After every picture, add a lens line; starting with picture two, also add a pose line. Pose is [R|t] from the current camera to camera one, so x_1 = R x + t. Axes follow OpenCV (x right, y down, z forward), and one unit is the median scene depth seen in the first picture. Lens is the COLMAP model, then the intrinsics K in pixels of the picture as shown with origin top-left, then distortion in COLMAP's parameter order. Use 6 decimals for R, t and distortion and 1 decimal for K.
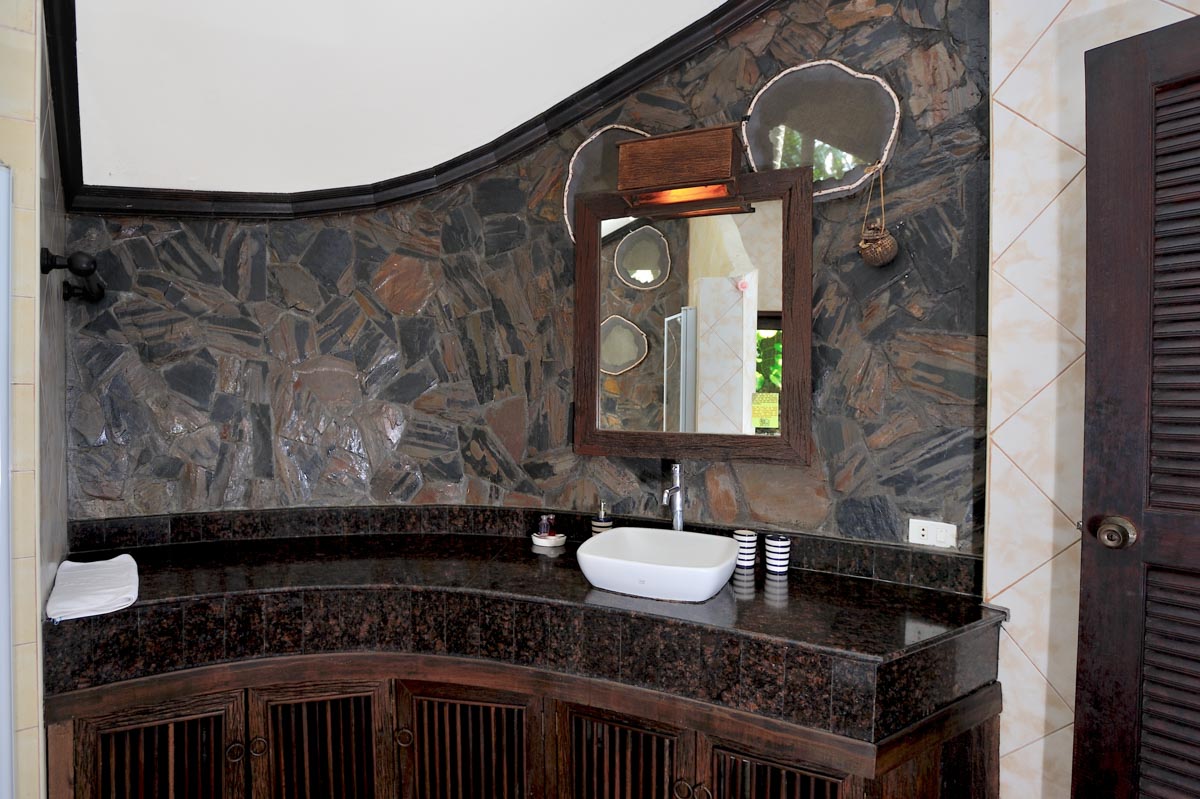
lens RADIAL K [[641.3, 0, 595.7], [0, 641.3, 395.6], [0, 0, 1]] dist [-0.032350, 0.010383]
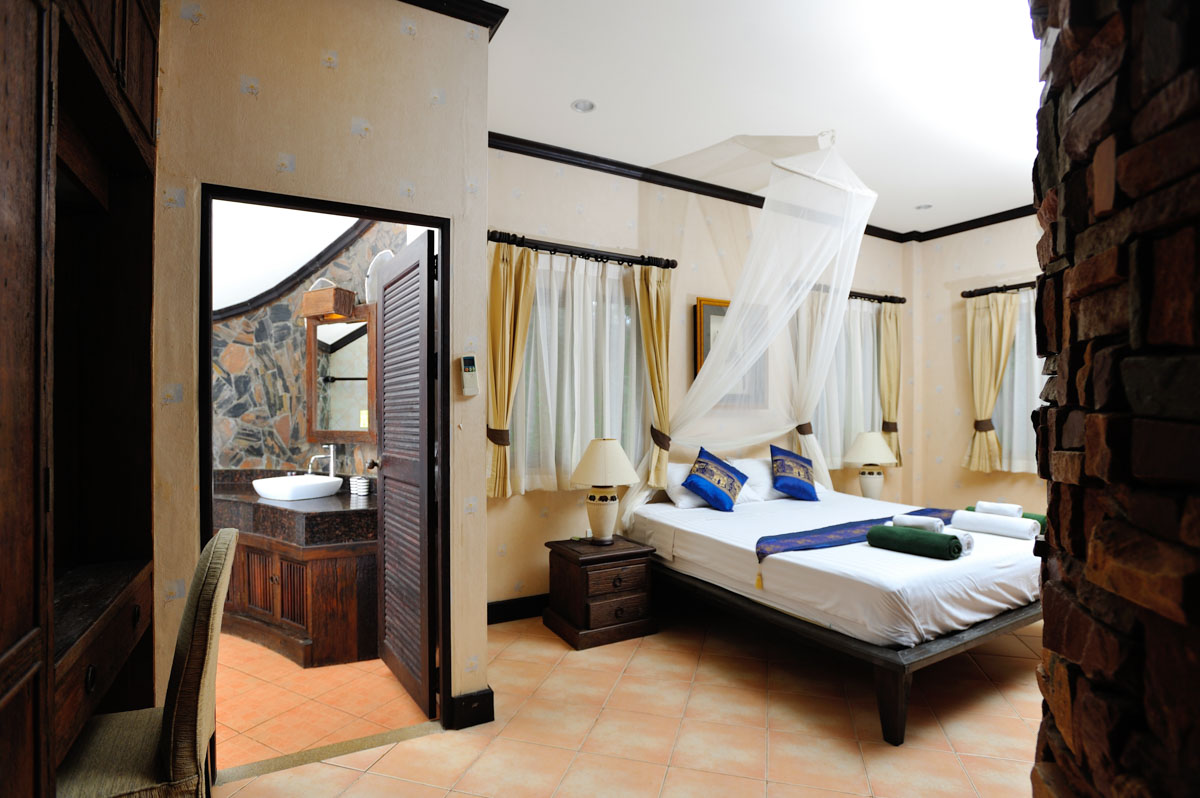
lens RADIAL K [[617.4, 0, 594.9], [0, 617.4, 400.5], [0, 0, 1]] dist [-0.045123, 0.012369]
pose [[0.990607, -0.013563, -0.136063, 1.182296], [0.010619, 0.999694, -0.022341, 0.013219], [0.136324, 0.020686, 0.990448, -0.813189]]
